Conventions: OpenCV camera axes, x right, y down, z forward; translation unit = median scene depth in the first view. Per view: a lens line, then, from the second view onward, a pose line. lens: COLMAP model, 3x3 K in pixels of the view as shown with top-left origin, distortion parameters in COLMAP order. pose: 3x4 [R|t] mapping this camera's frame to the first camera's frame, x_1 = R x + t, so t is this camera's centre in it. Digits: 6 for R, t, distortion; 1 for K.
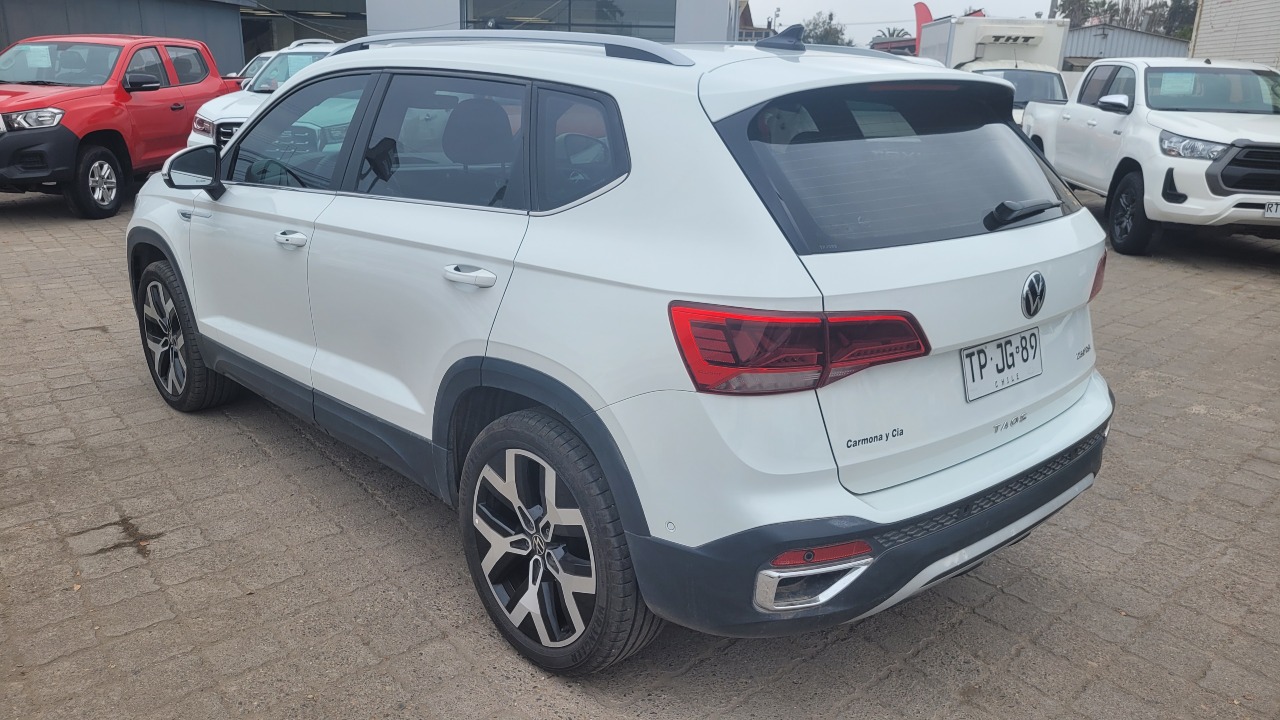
lens RADIAL K [[979.0, 0, 630.0], [0, 979.0, 365.2], [0, 0, 1]] dist [0.046760, -0.043582]
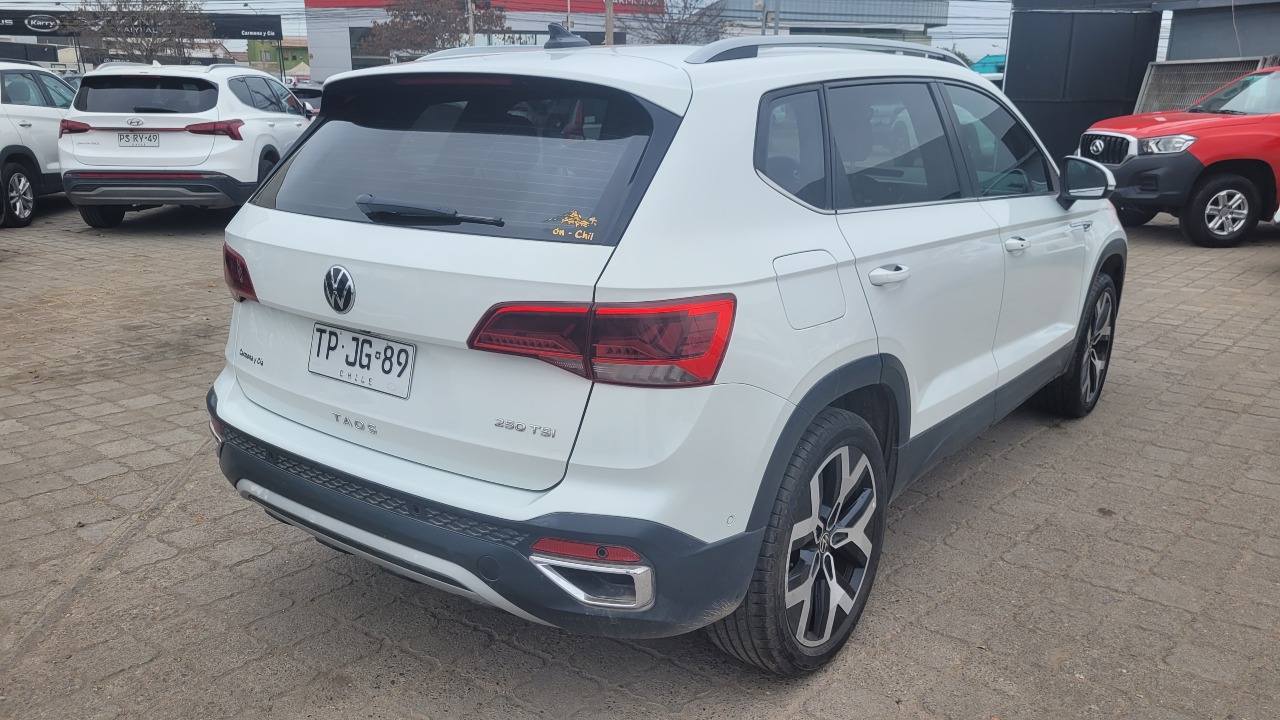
lens RADIAL K [[979.0, 0, 622.2], [0, 979.0, 357.2], [0, 0, 1]] dist [0.046760, -0.043582]
pose [[0.169558, 0.236671, -0.956680, 1.171889], [-0.279747, 0.942365, 0.183548, -0.221309], [0.944982, 0.236506, 0.225993, 0.889459]]
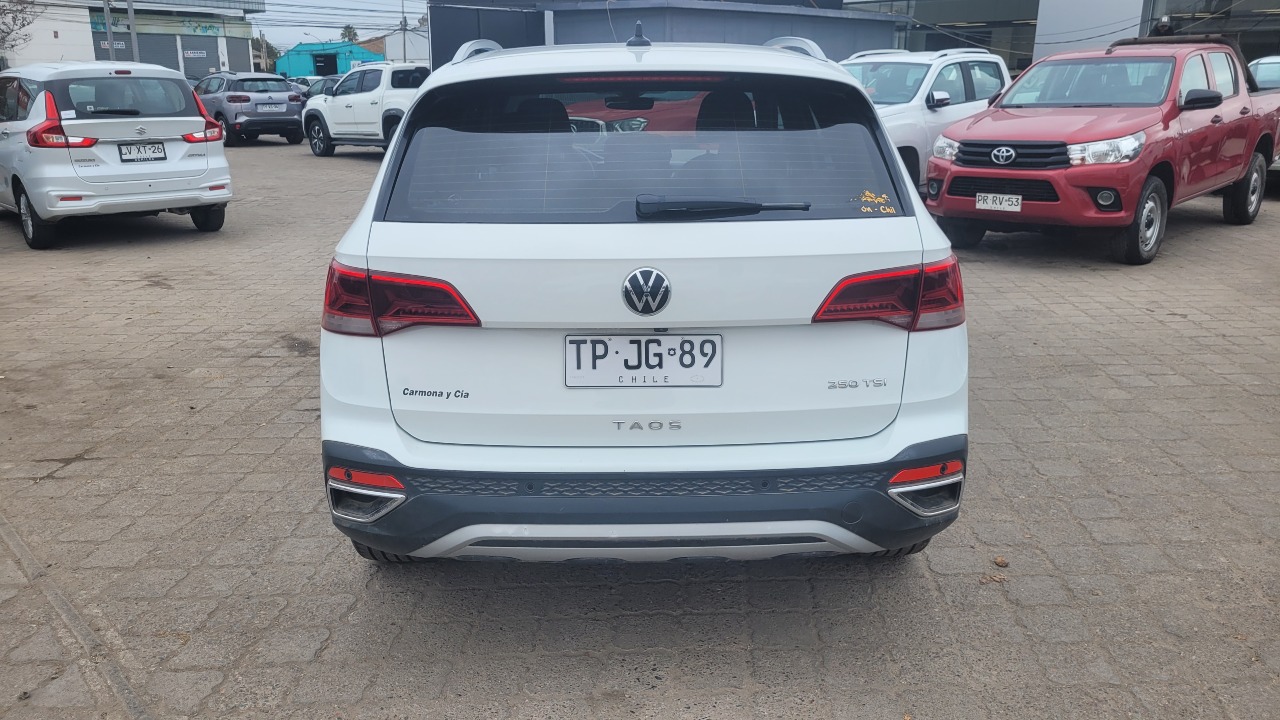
lens RADIAL K [[979.0, 0, 628.6], [0, 979.0, 349.8], [0, 0, 1]] dist [0.046760, -0.043582]
pose [[0.744548, 0.153907, -0.649586, 0.859908], [-0.170345, 0.984650, 0.038046, -0.041019], [0.645470, 0.082326, 0.759336, 0.225450]]
